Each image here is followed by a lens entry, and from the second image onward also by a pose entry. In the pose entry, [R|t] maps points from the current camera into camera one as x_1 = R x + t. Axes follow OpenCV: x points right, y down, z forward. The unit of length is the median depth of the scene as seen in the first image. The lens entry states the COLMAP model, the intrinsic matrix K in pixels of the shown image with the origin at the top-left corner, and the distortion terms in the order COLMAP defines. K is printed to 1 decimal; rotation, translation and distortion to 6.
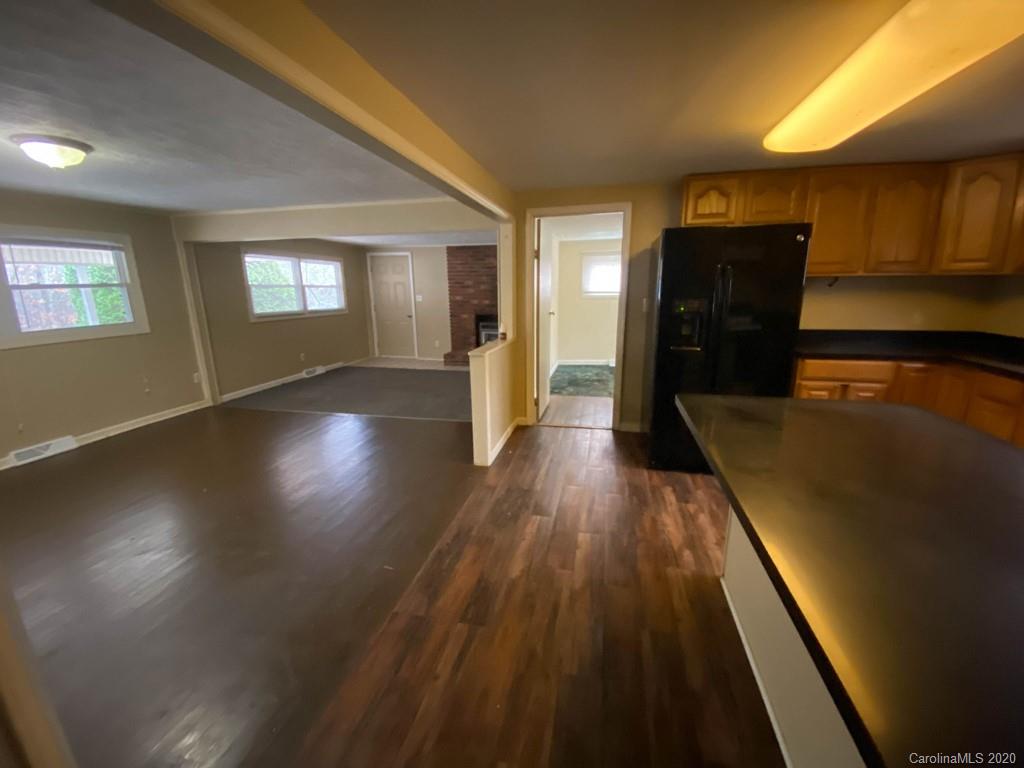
lens RADIAL K [[421.9, 0, 511.4], [0, 421.9, 380.4], [0, 0, 1]] dist [0.101072, -0.040371]
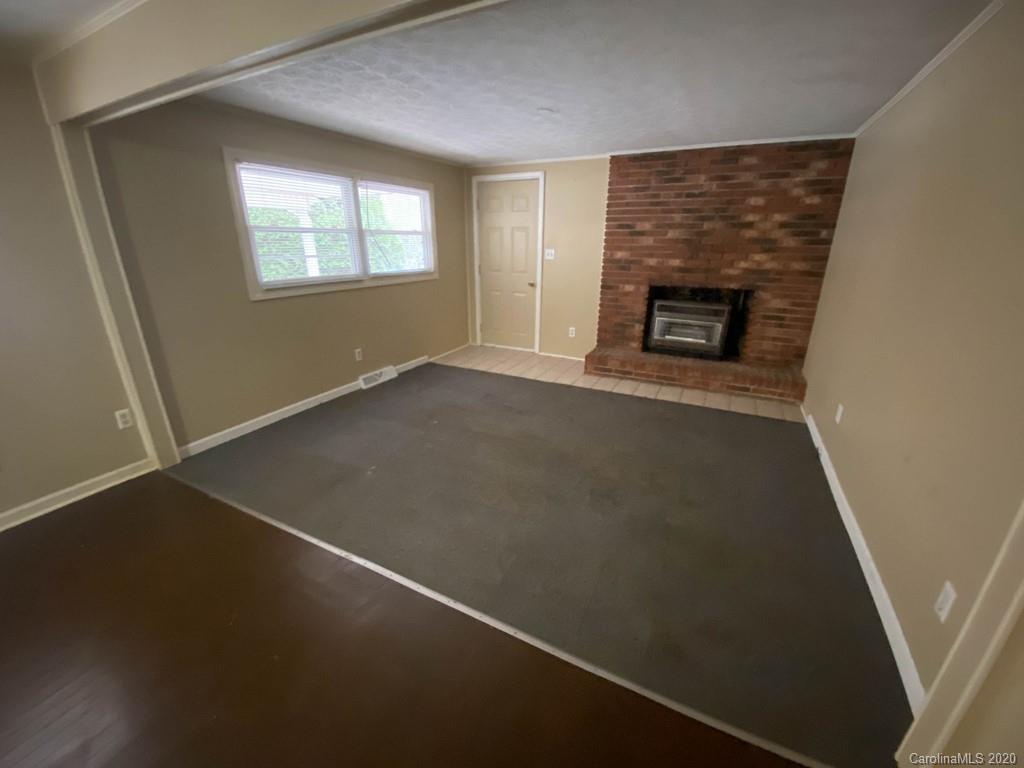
lens RADIAL K [[421.9, 0, 511.4], [0, 421.9, 380.4], [0, 0, 1]] dist [0.101072, -0.040371]
pose [[0.969001, 0.089918, -0.230113, -0.121679], [-0.064503, 0.991188, 0.115693, -0.087787], [0.238488, -0.097264, 0.966263, 0.412140]]
